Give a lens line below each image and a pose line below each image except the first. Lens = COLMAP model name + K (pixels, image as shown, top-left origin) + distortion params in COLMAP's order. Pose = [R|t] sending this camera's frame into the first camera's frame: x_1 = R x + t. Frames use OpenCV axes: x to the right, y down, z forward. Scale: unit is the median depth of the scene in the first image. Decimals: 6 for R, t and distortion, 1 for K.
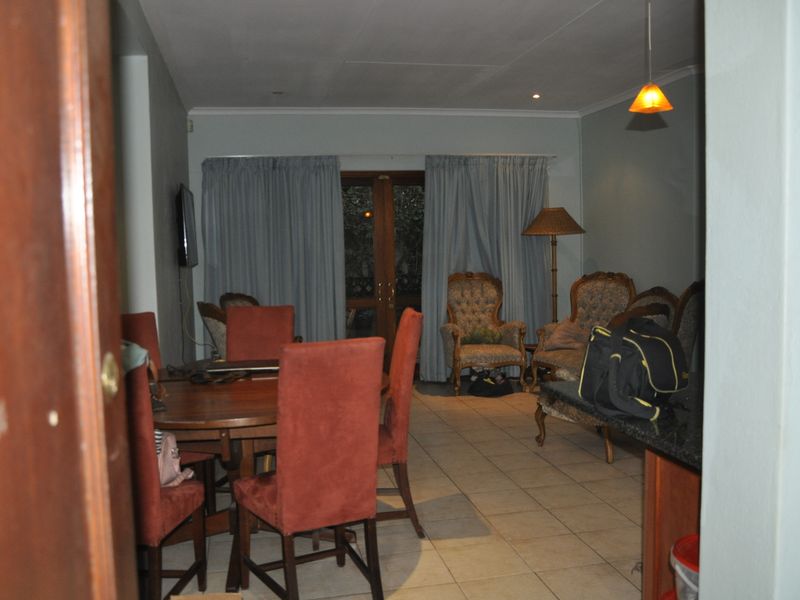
lens RADIAL K [[728.3, 0, 400.0], [0, 728.3, 300.0], [0, 0, 1]] dist [-0.132109, 0.119533]
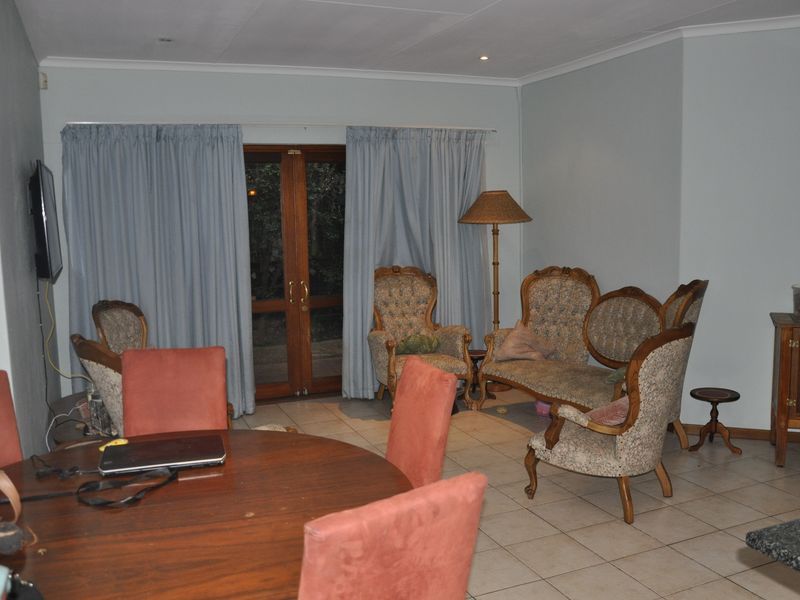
lens RADIAL K [[728.3, 0, 400.0], [0, 728.3, 300.0], [0, 0, 1]] dist [-0.132109, 0.119533]
pose [[0.981756, -0.019497, 0.189145, -0.065194], [0.012341, 0.999165, 0.038939, -0.034409], [-0.189746, -0.035894, 0.981177, 0.180237]]
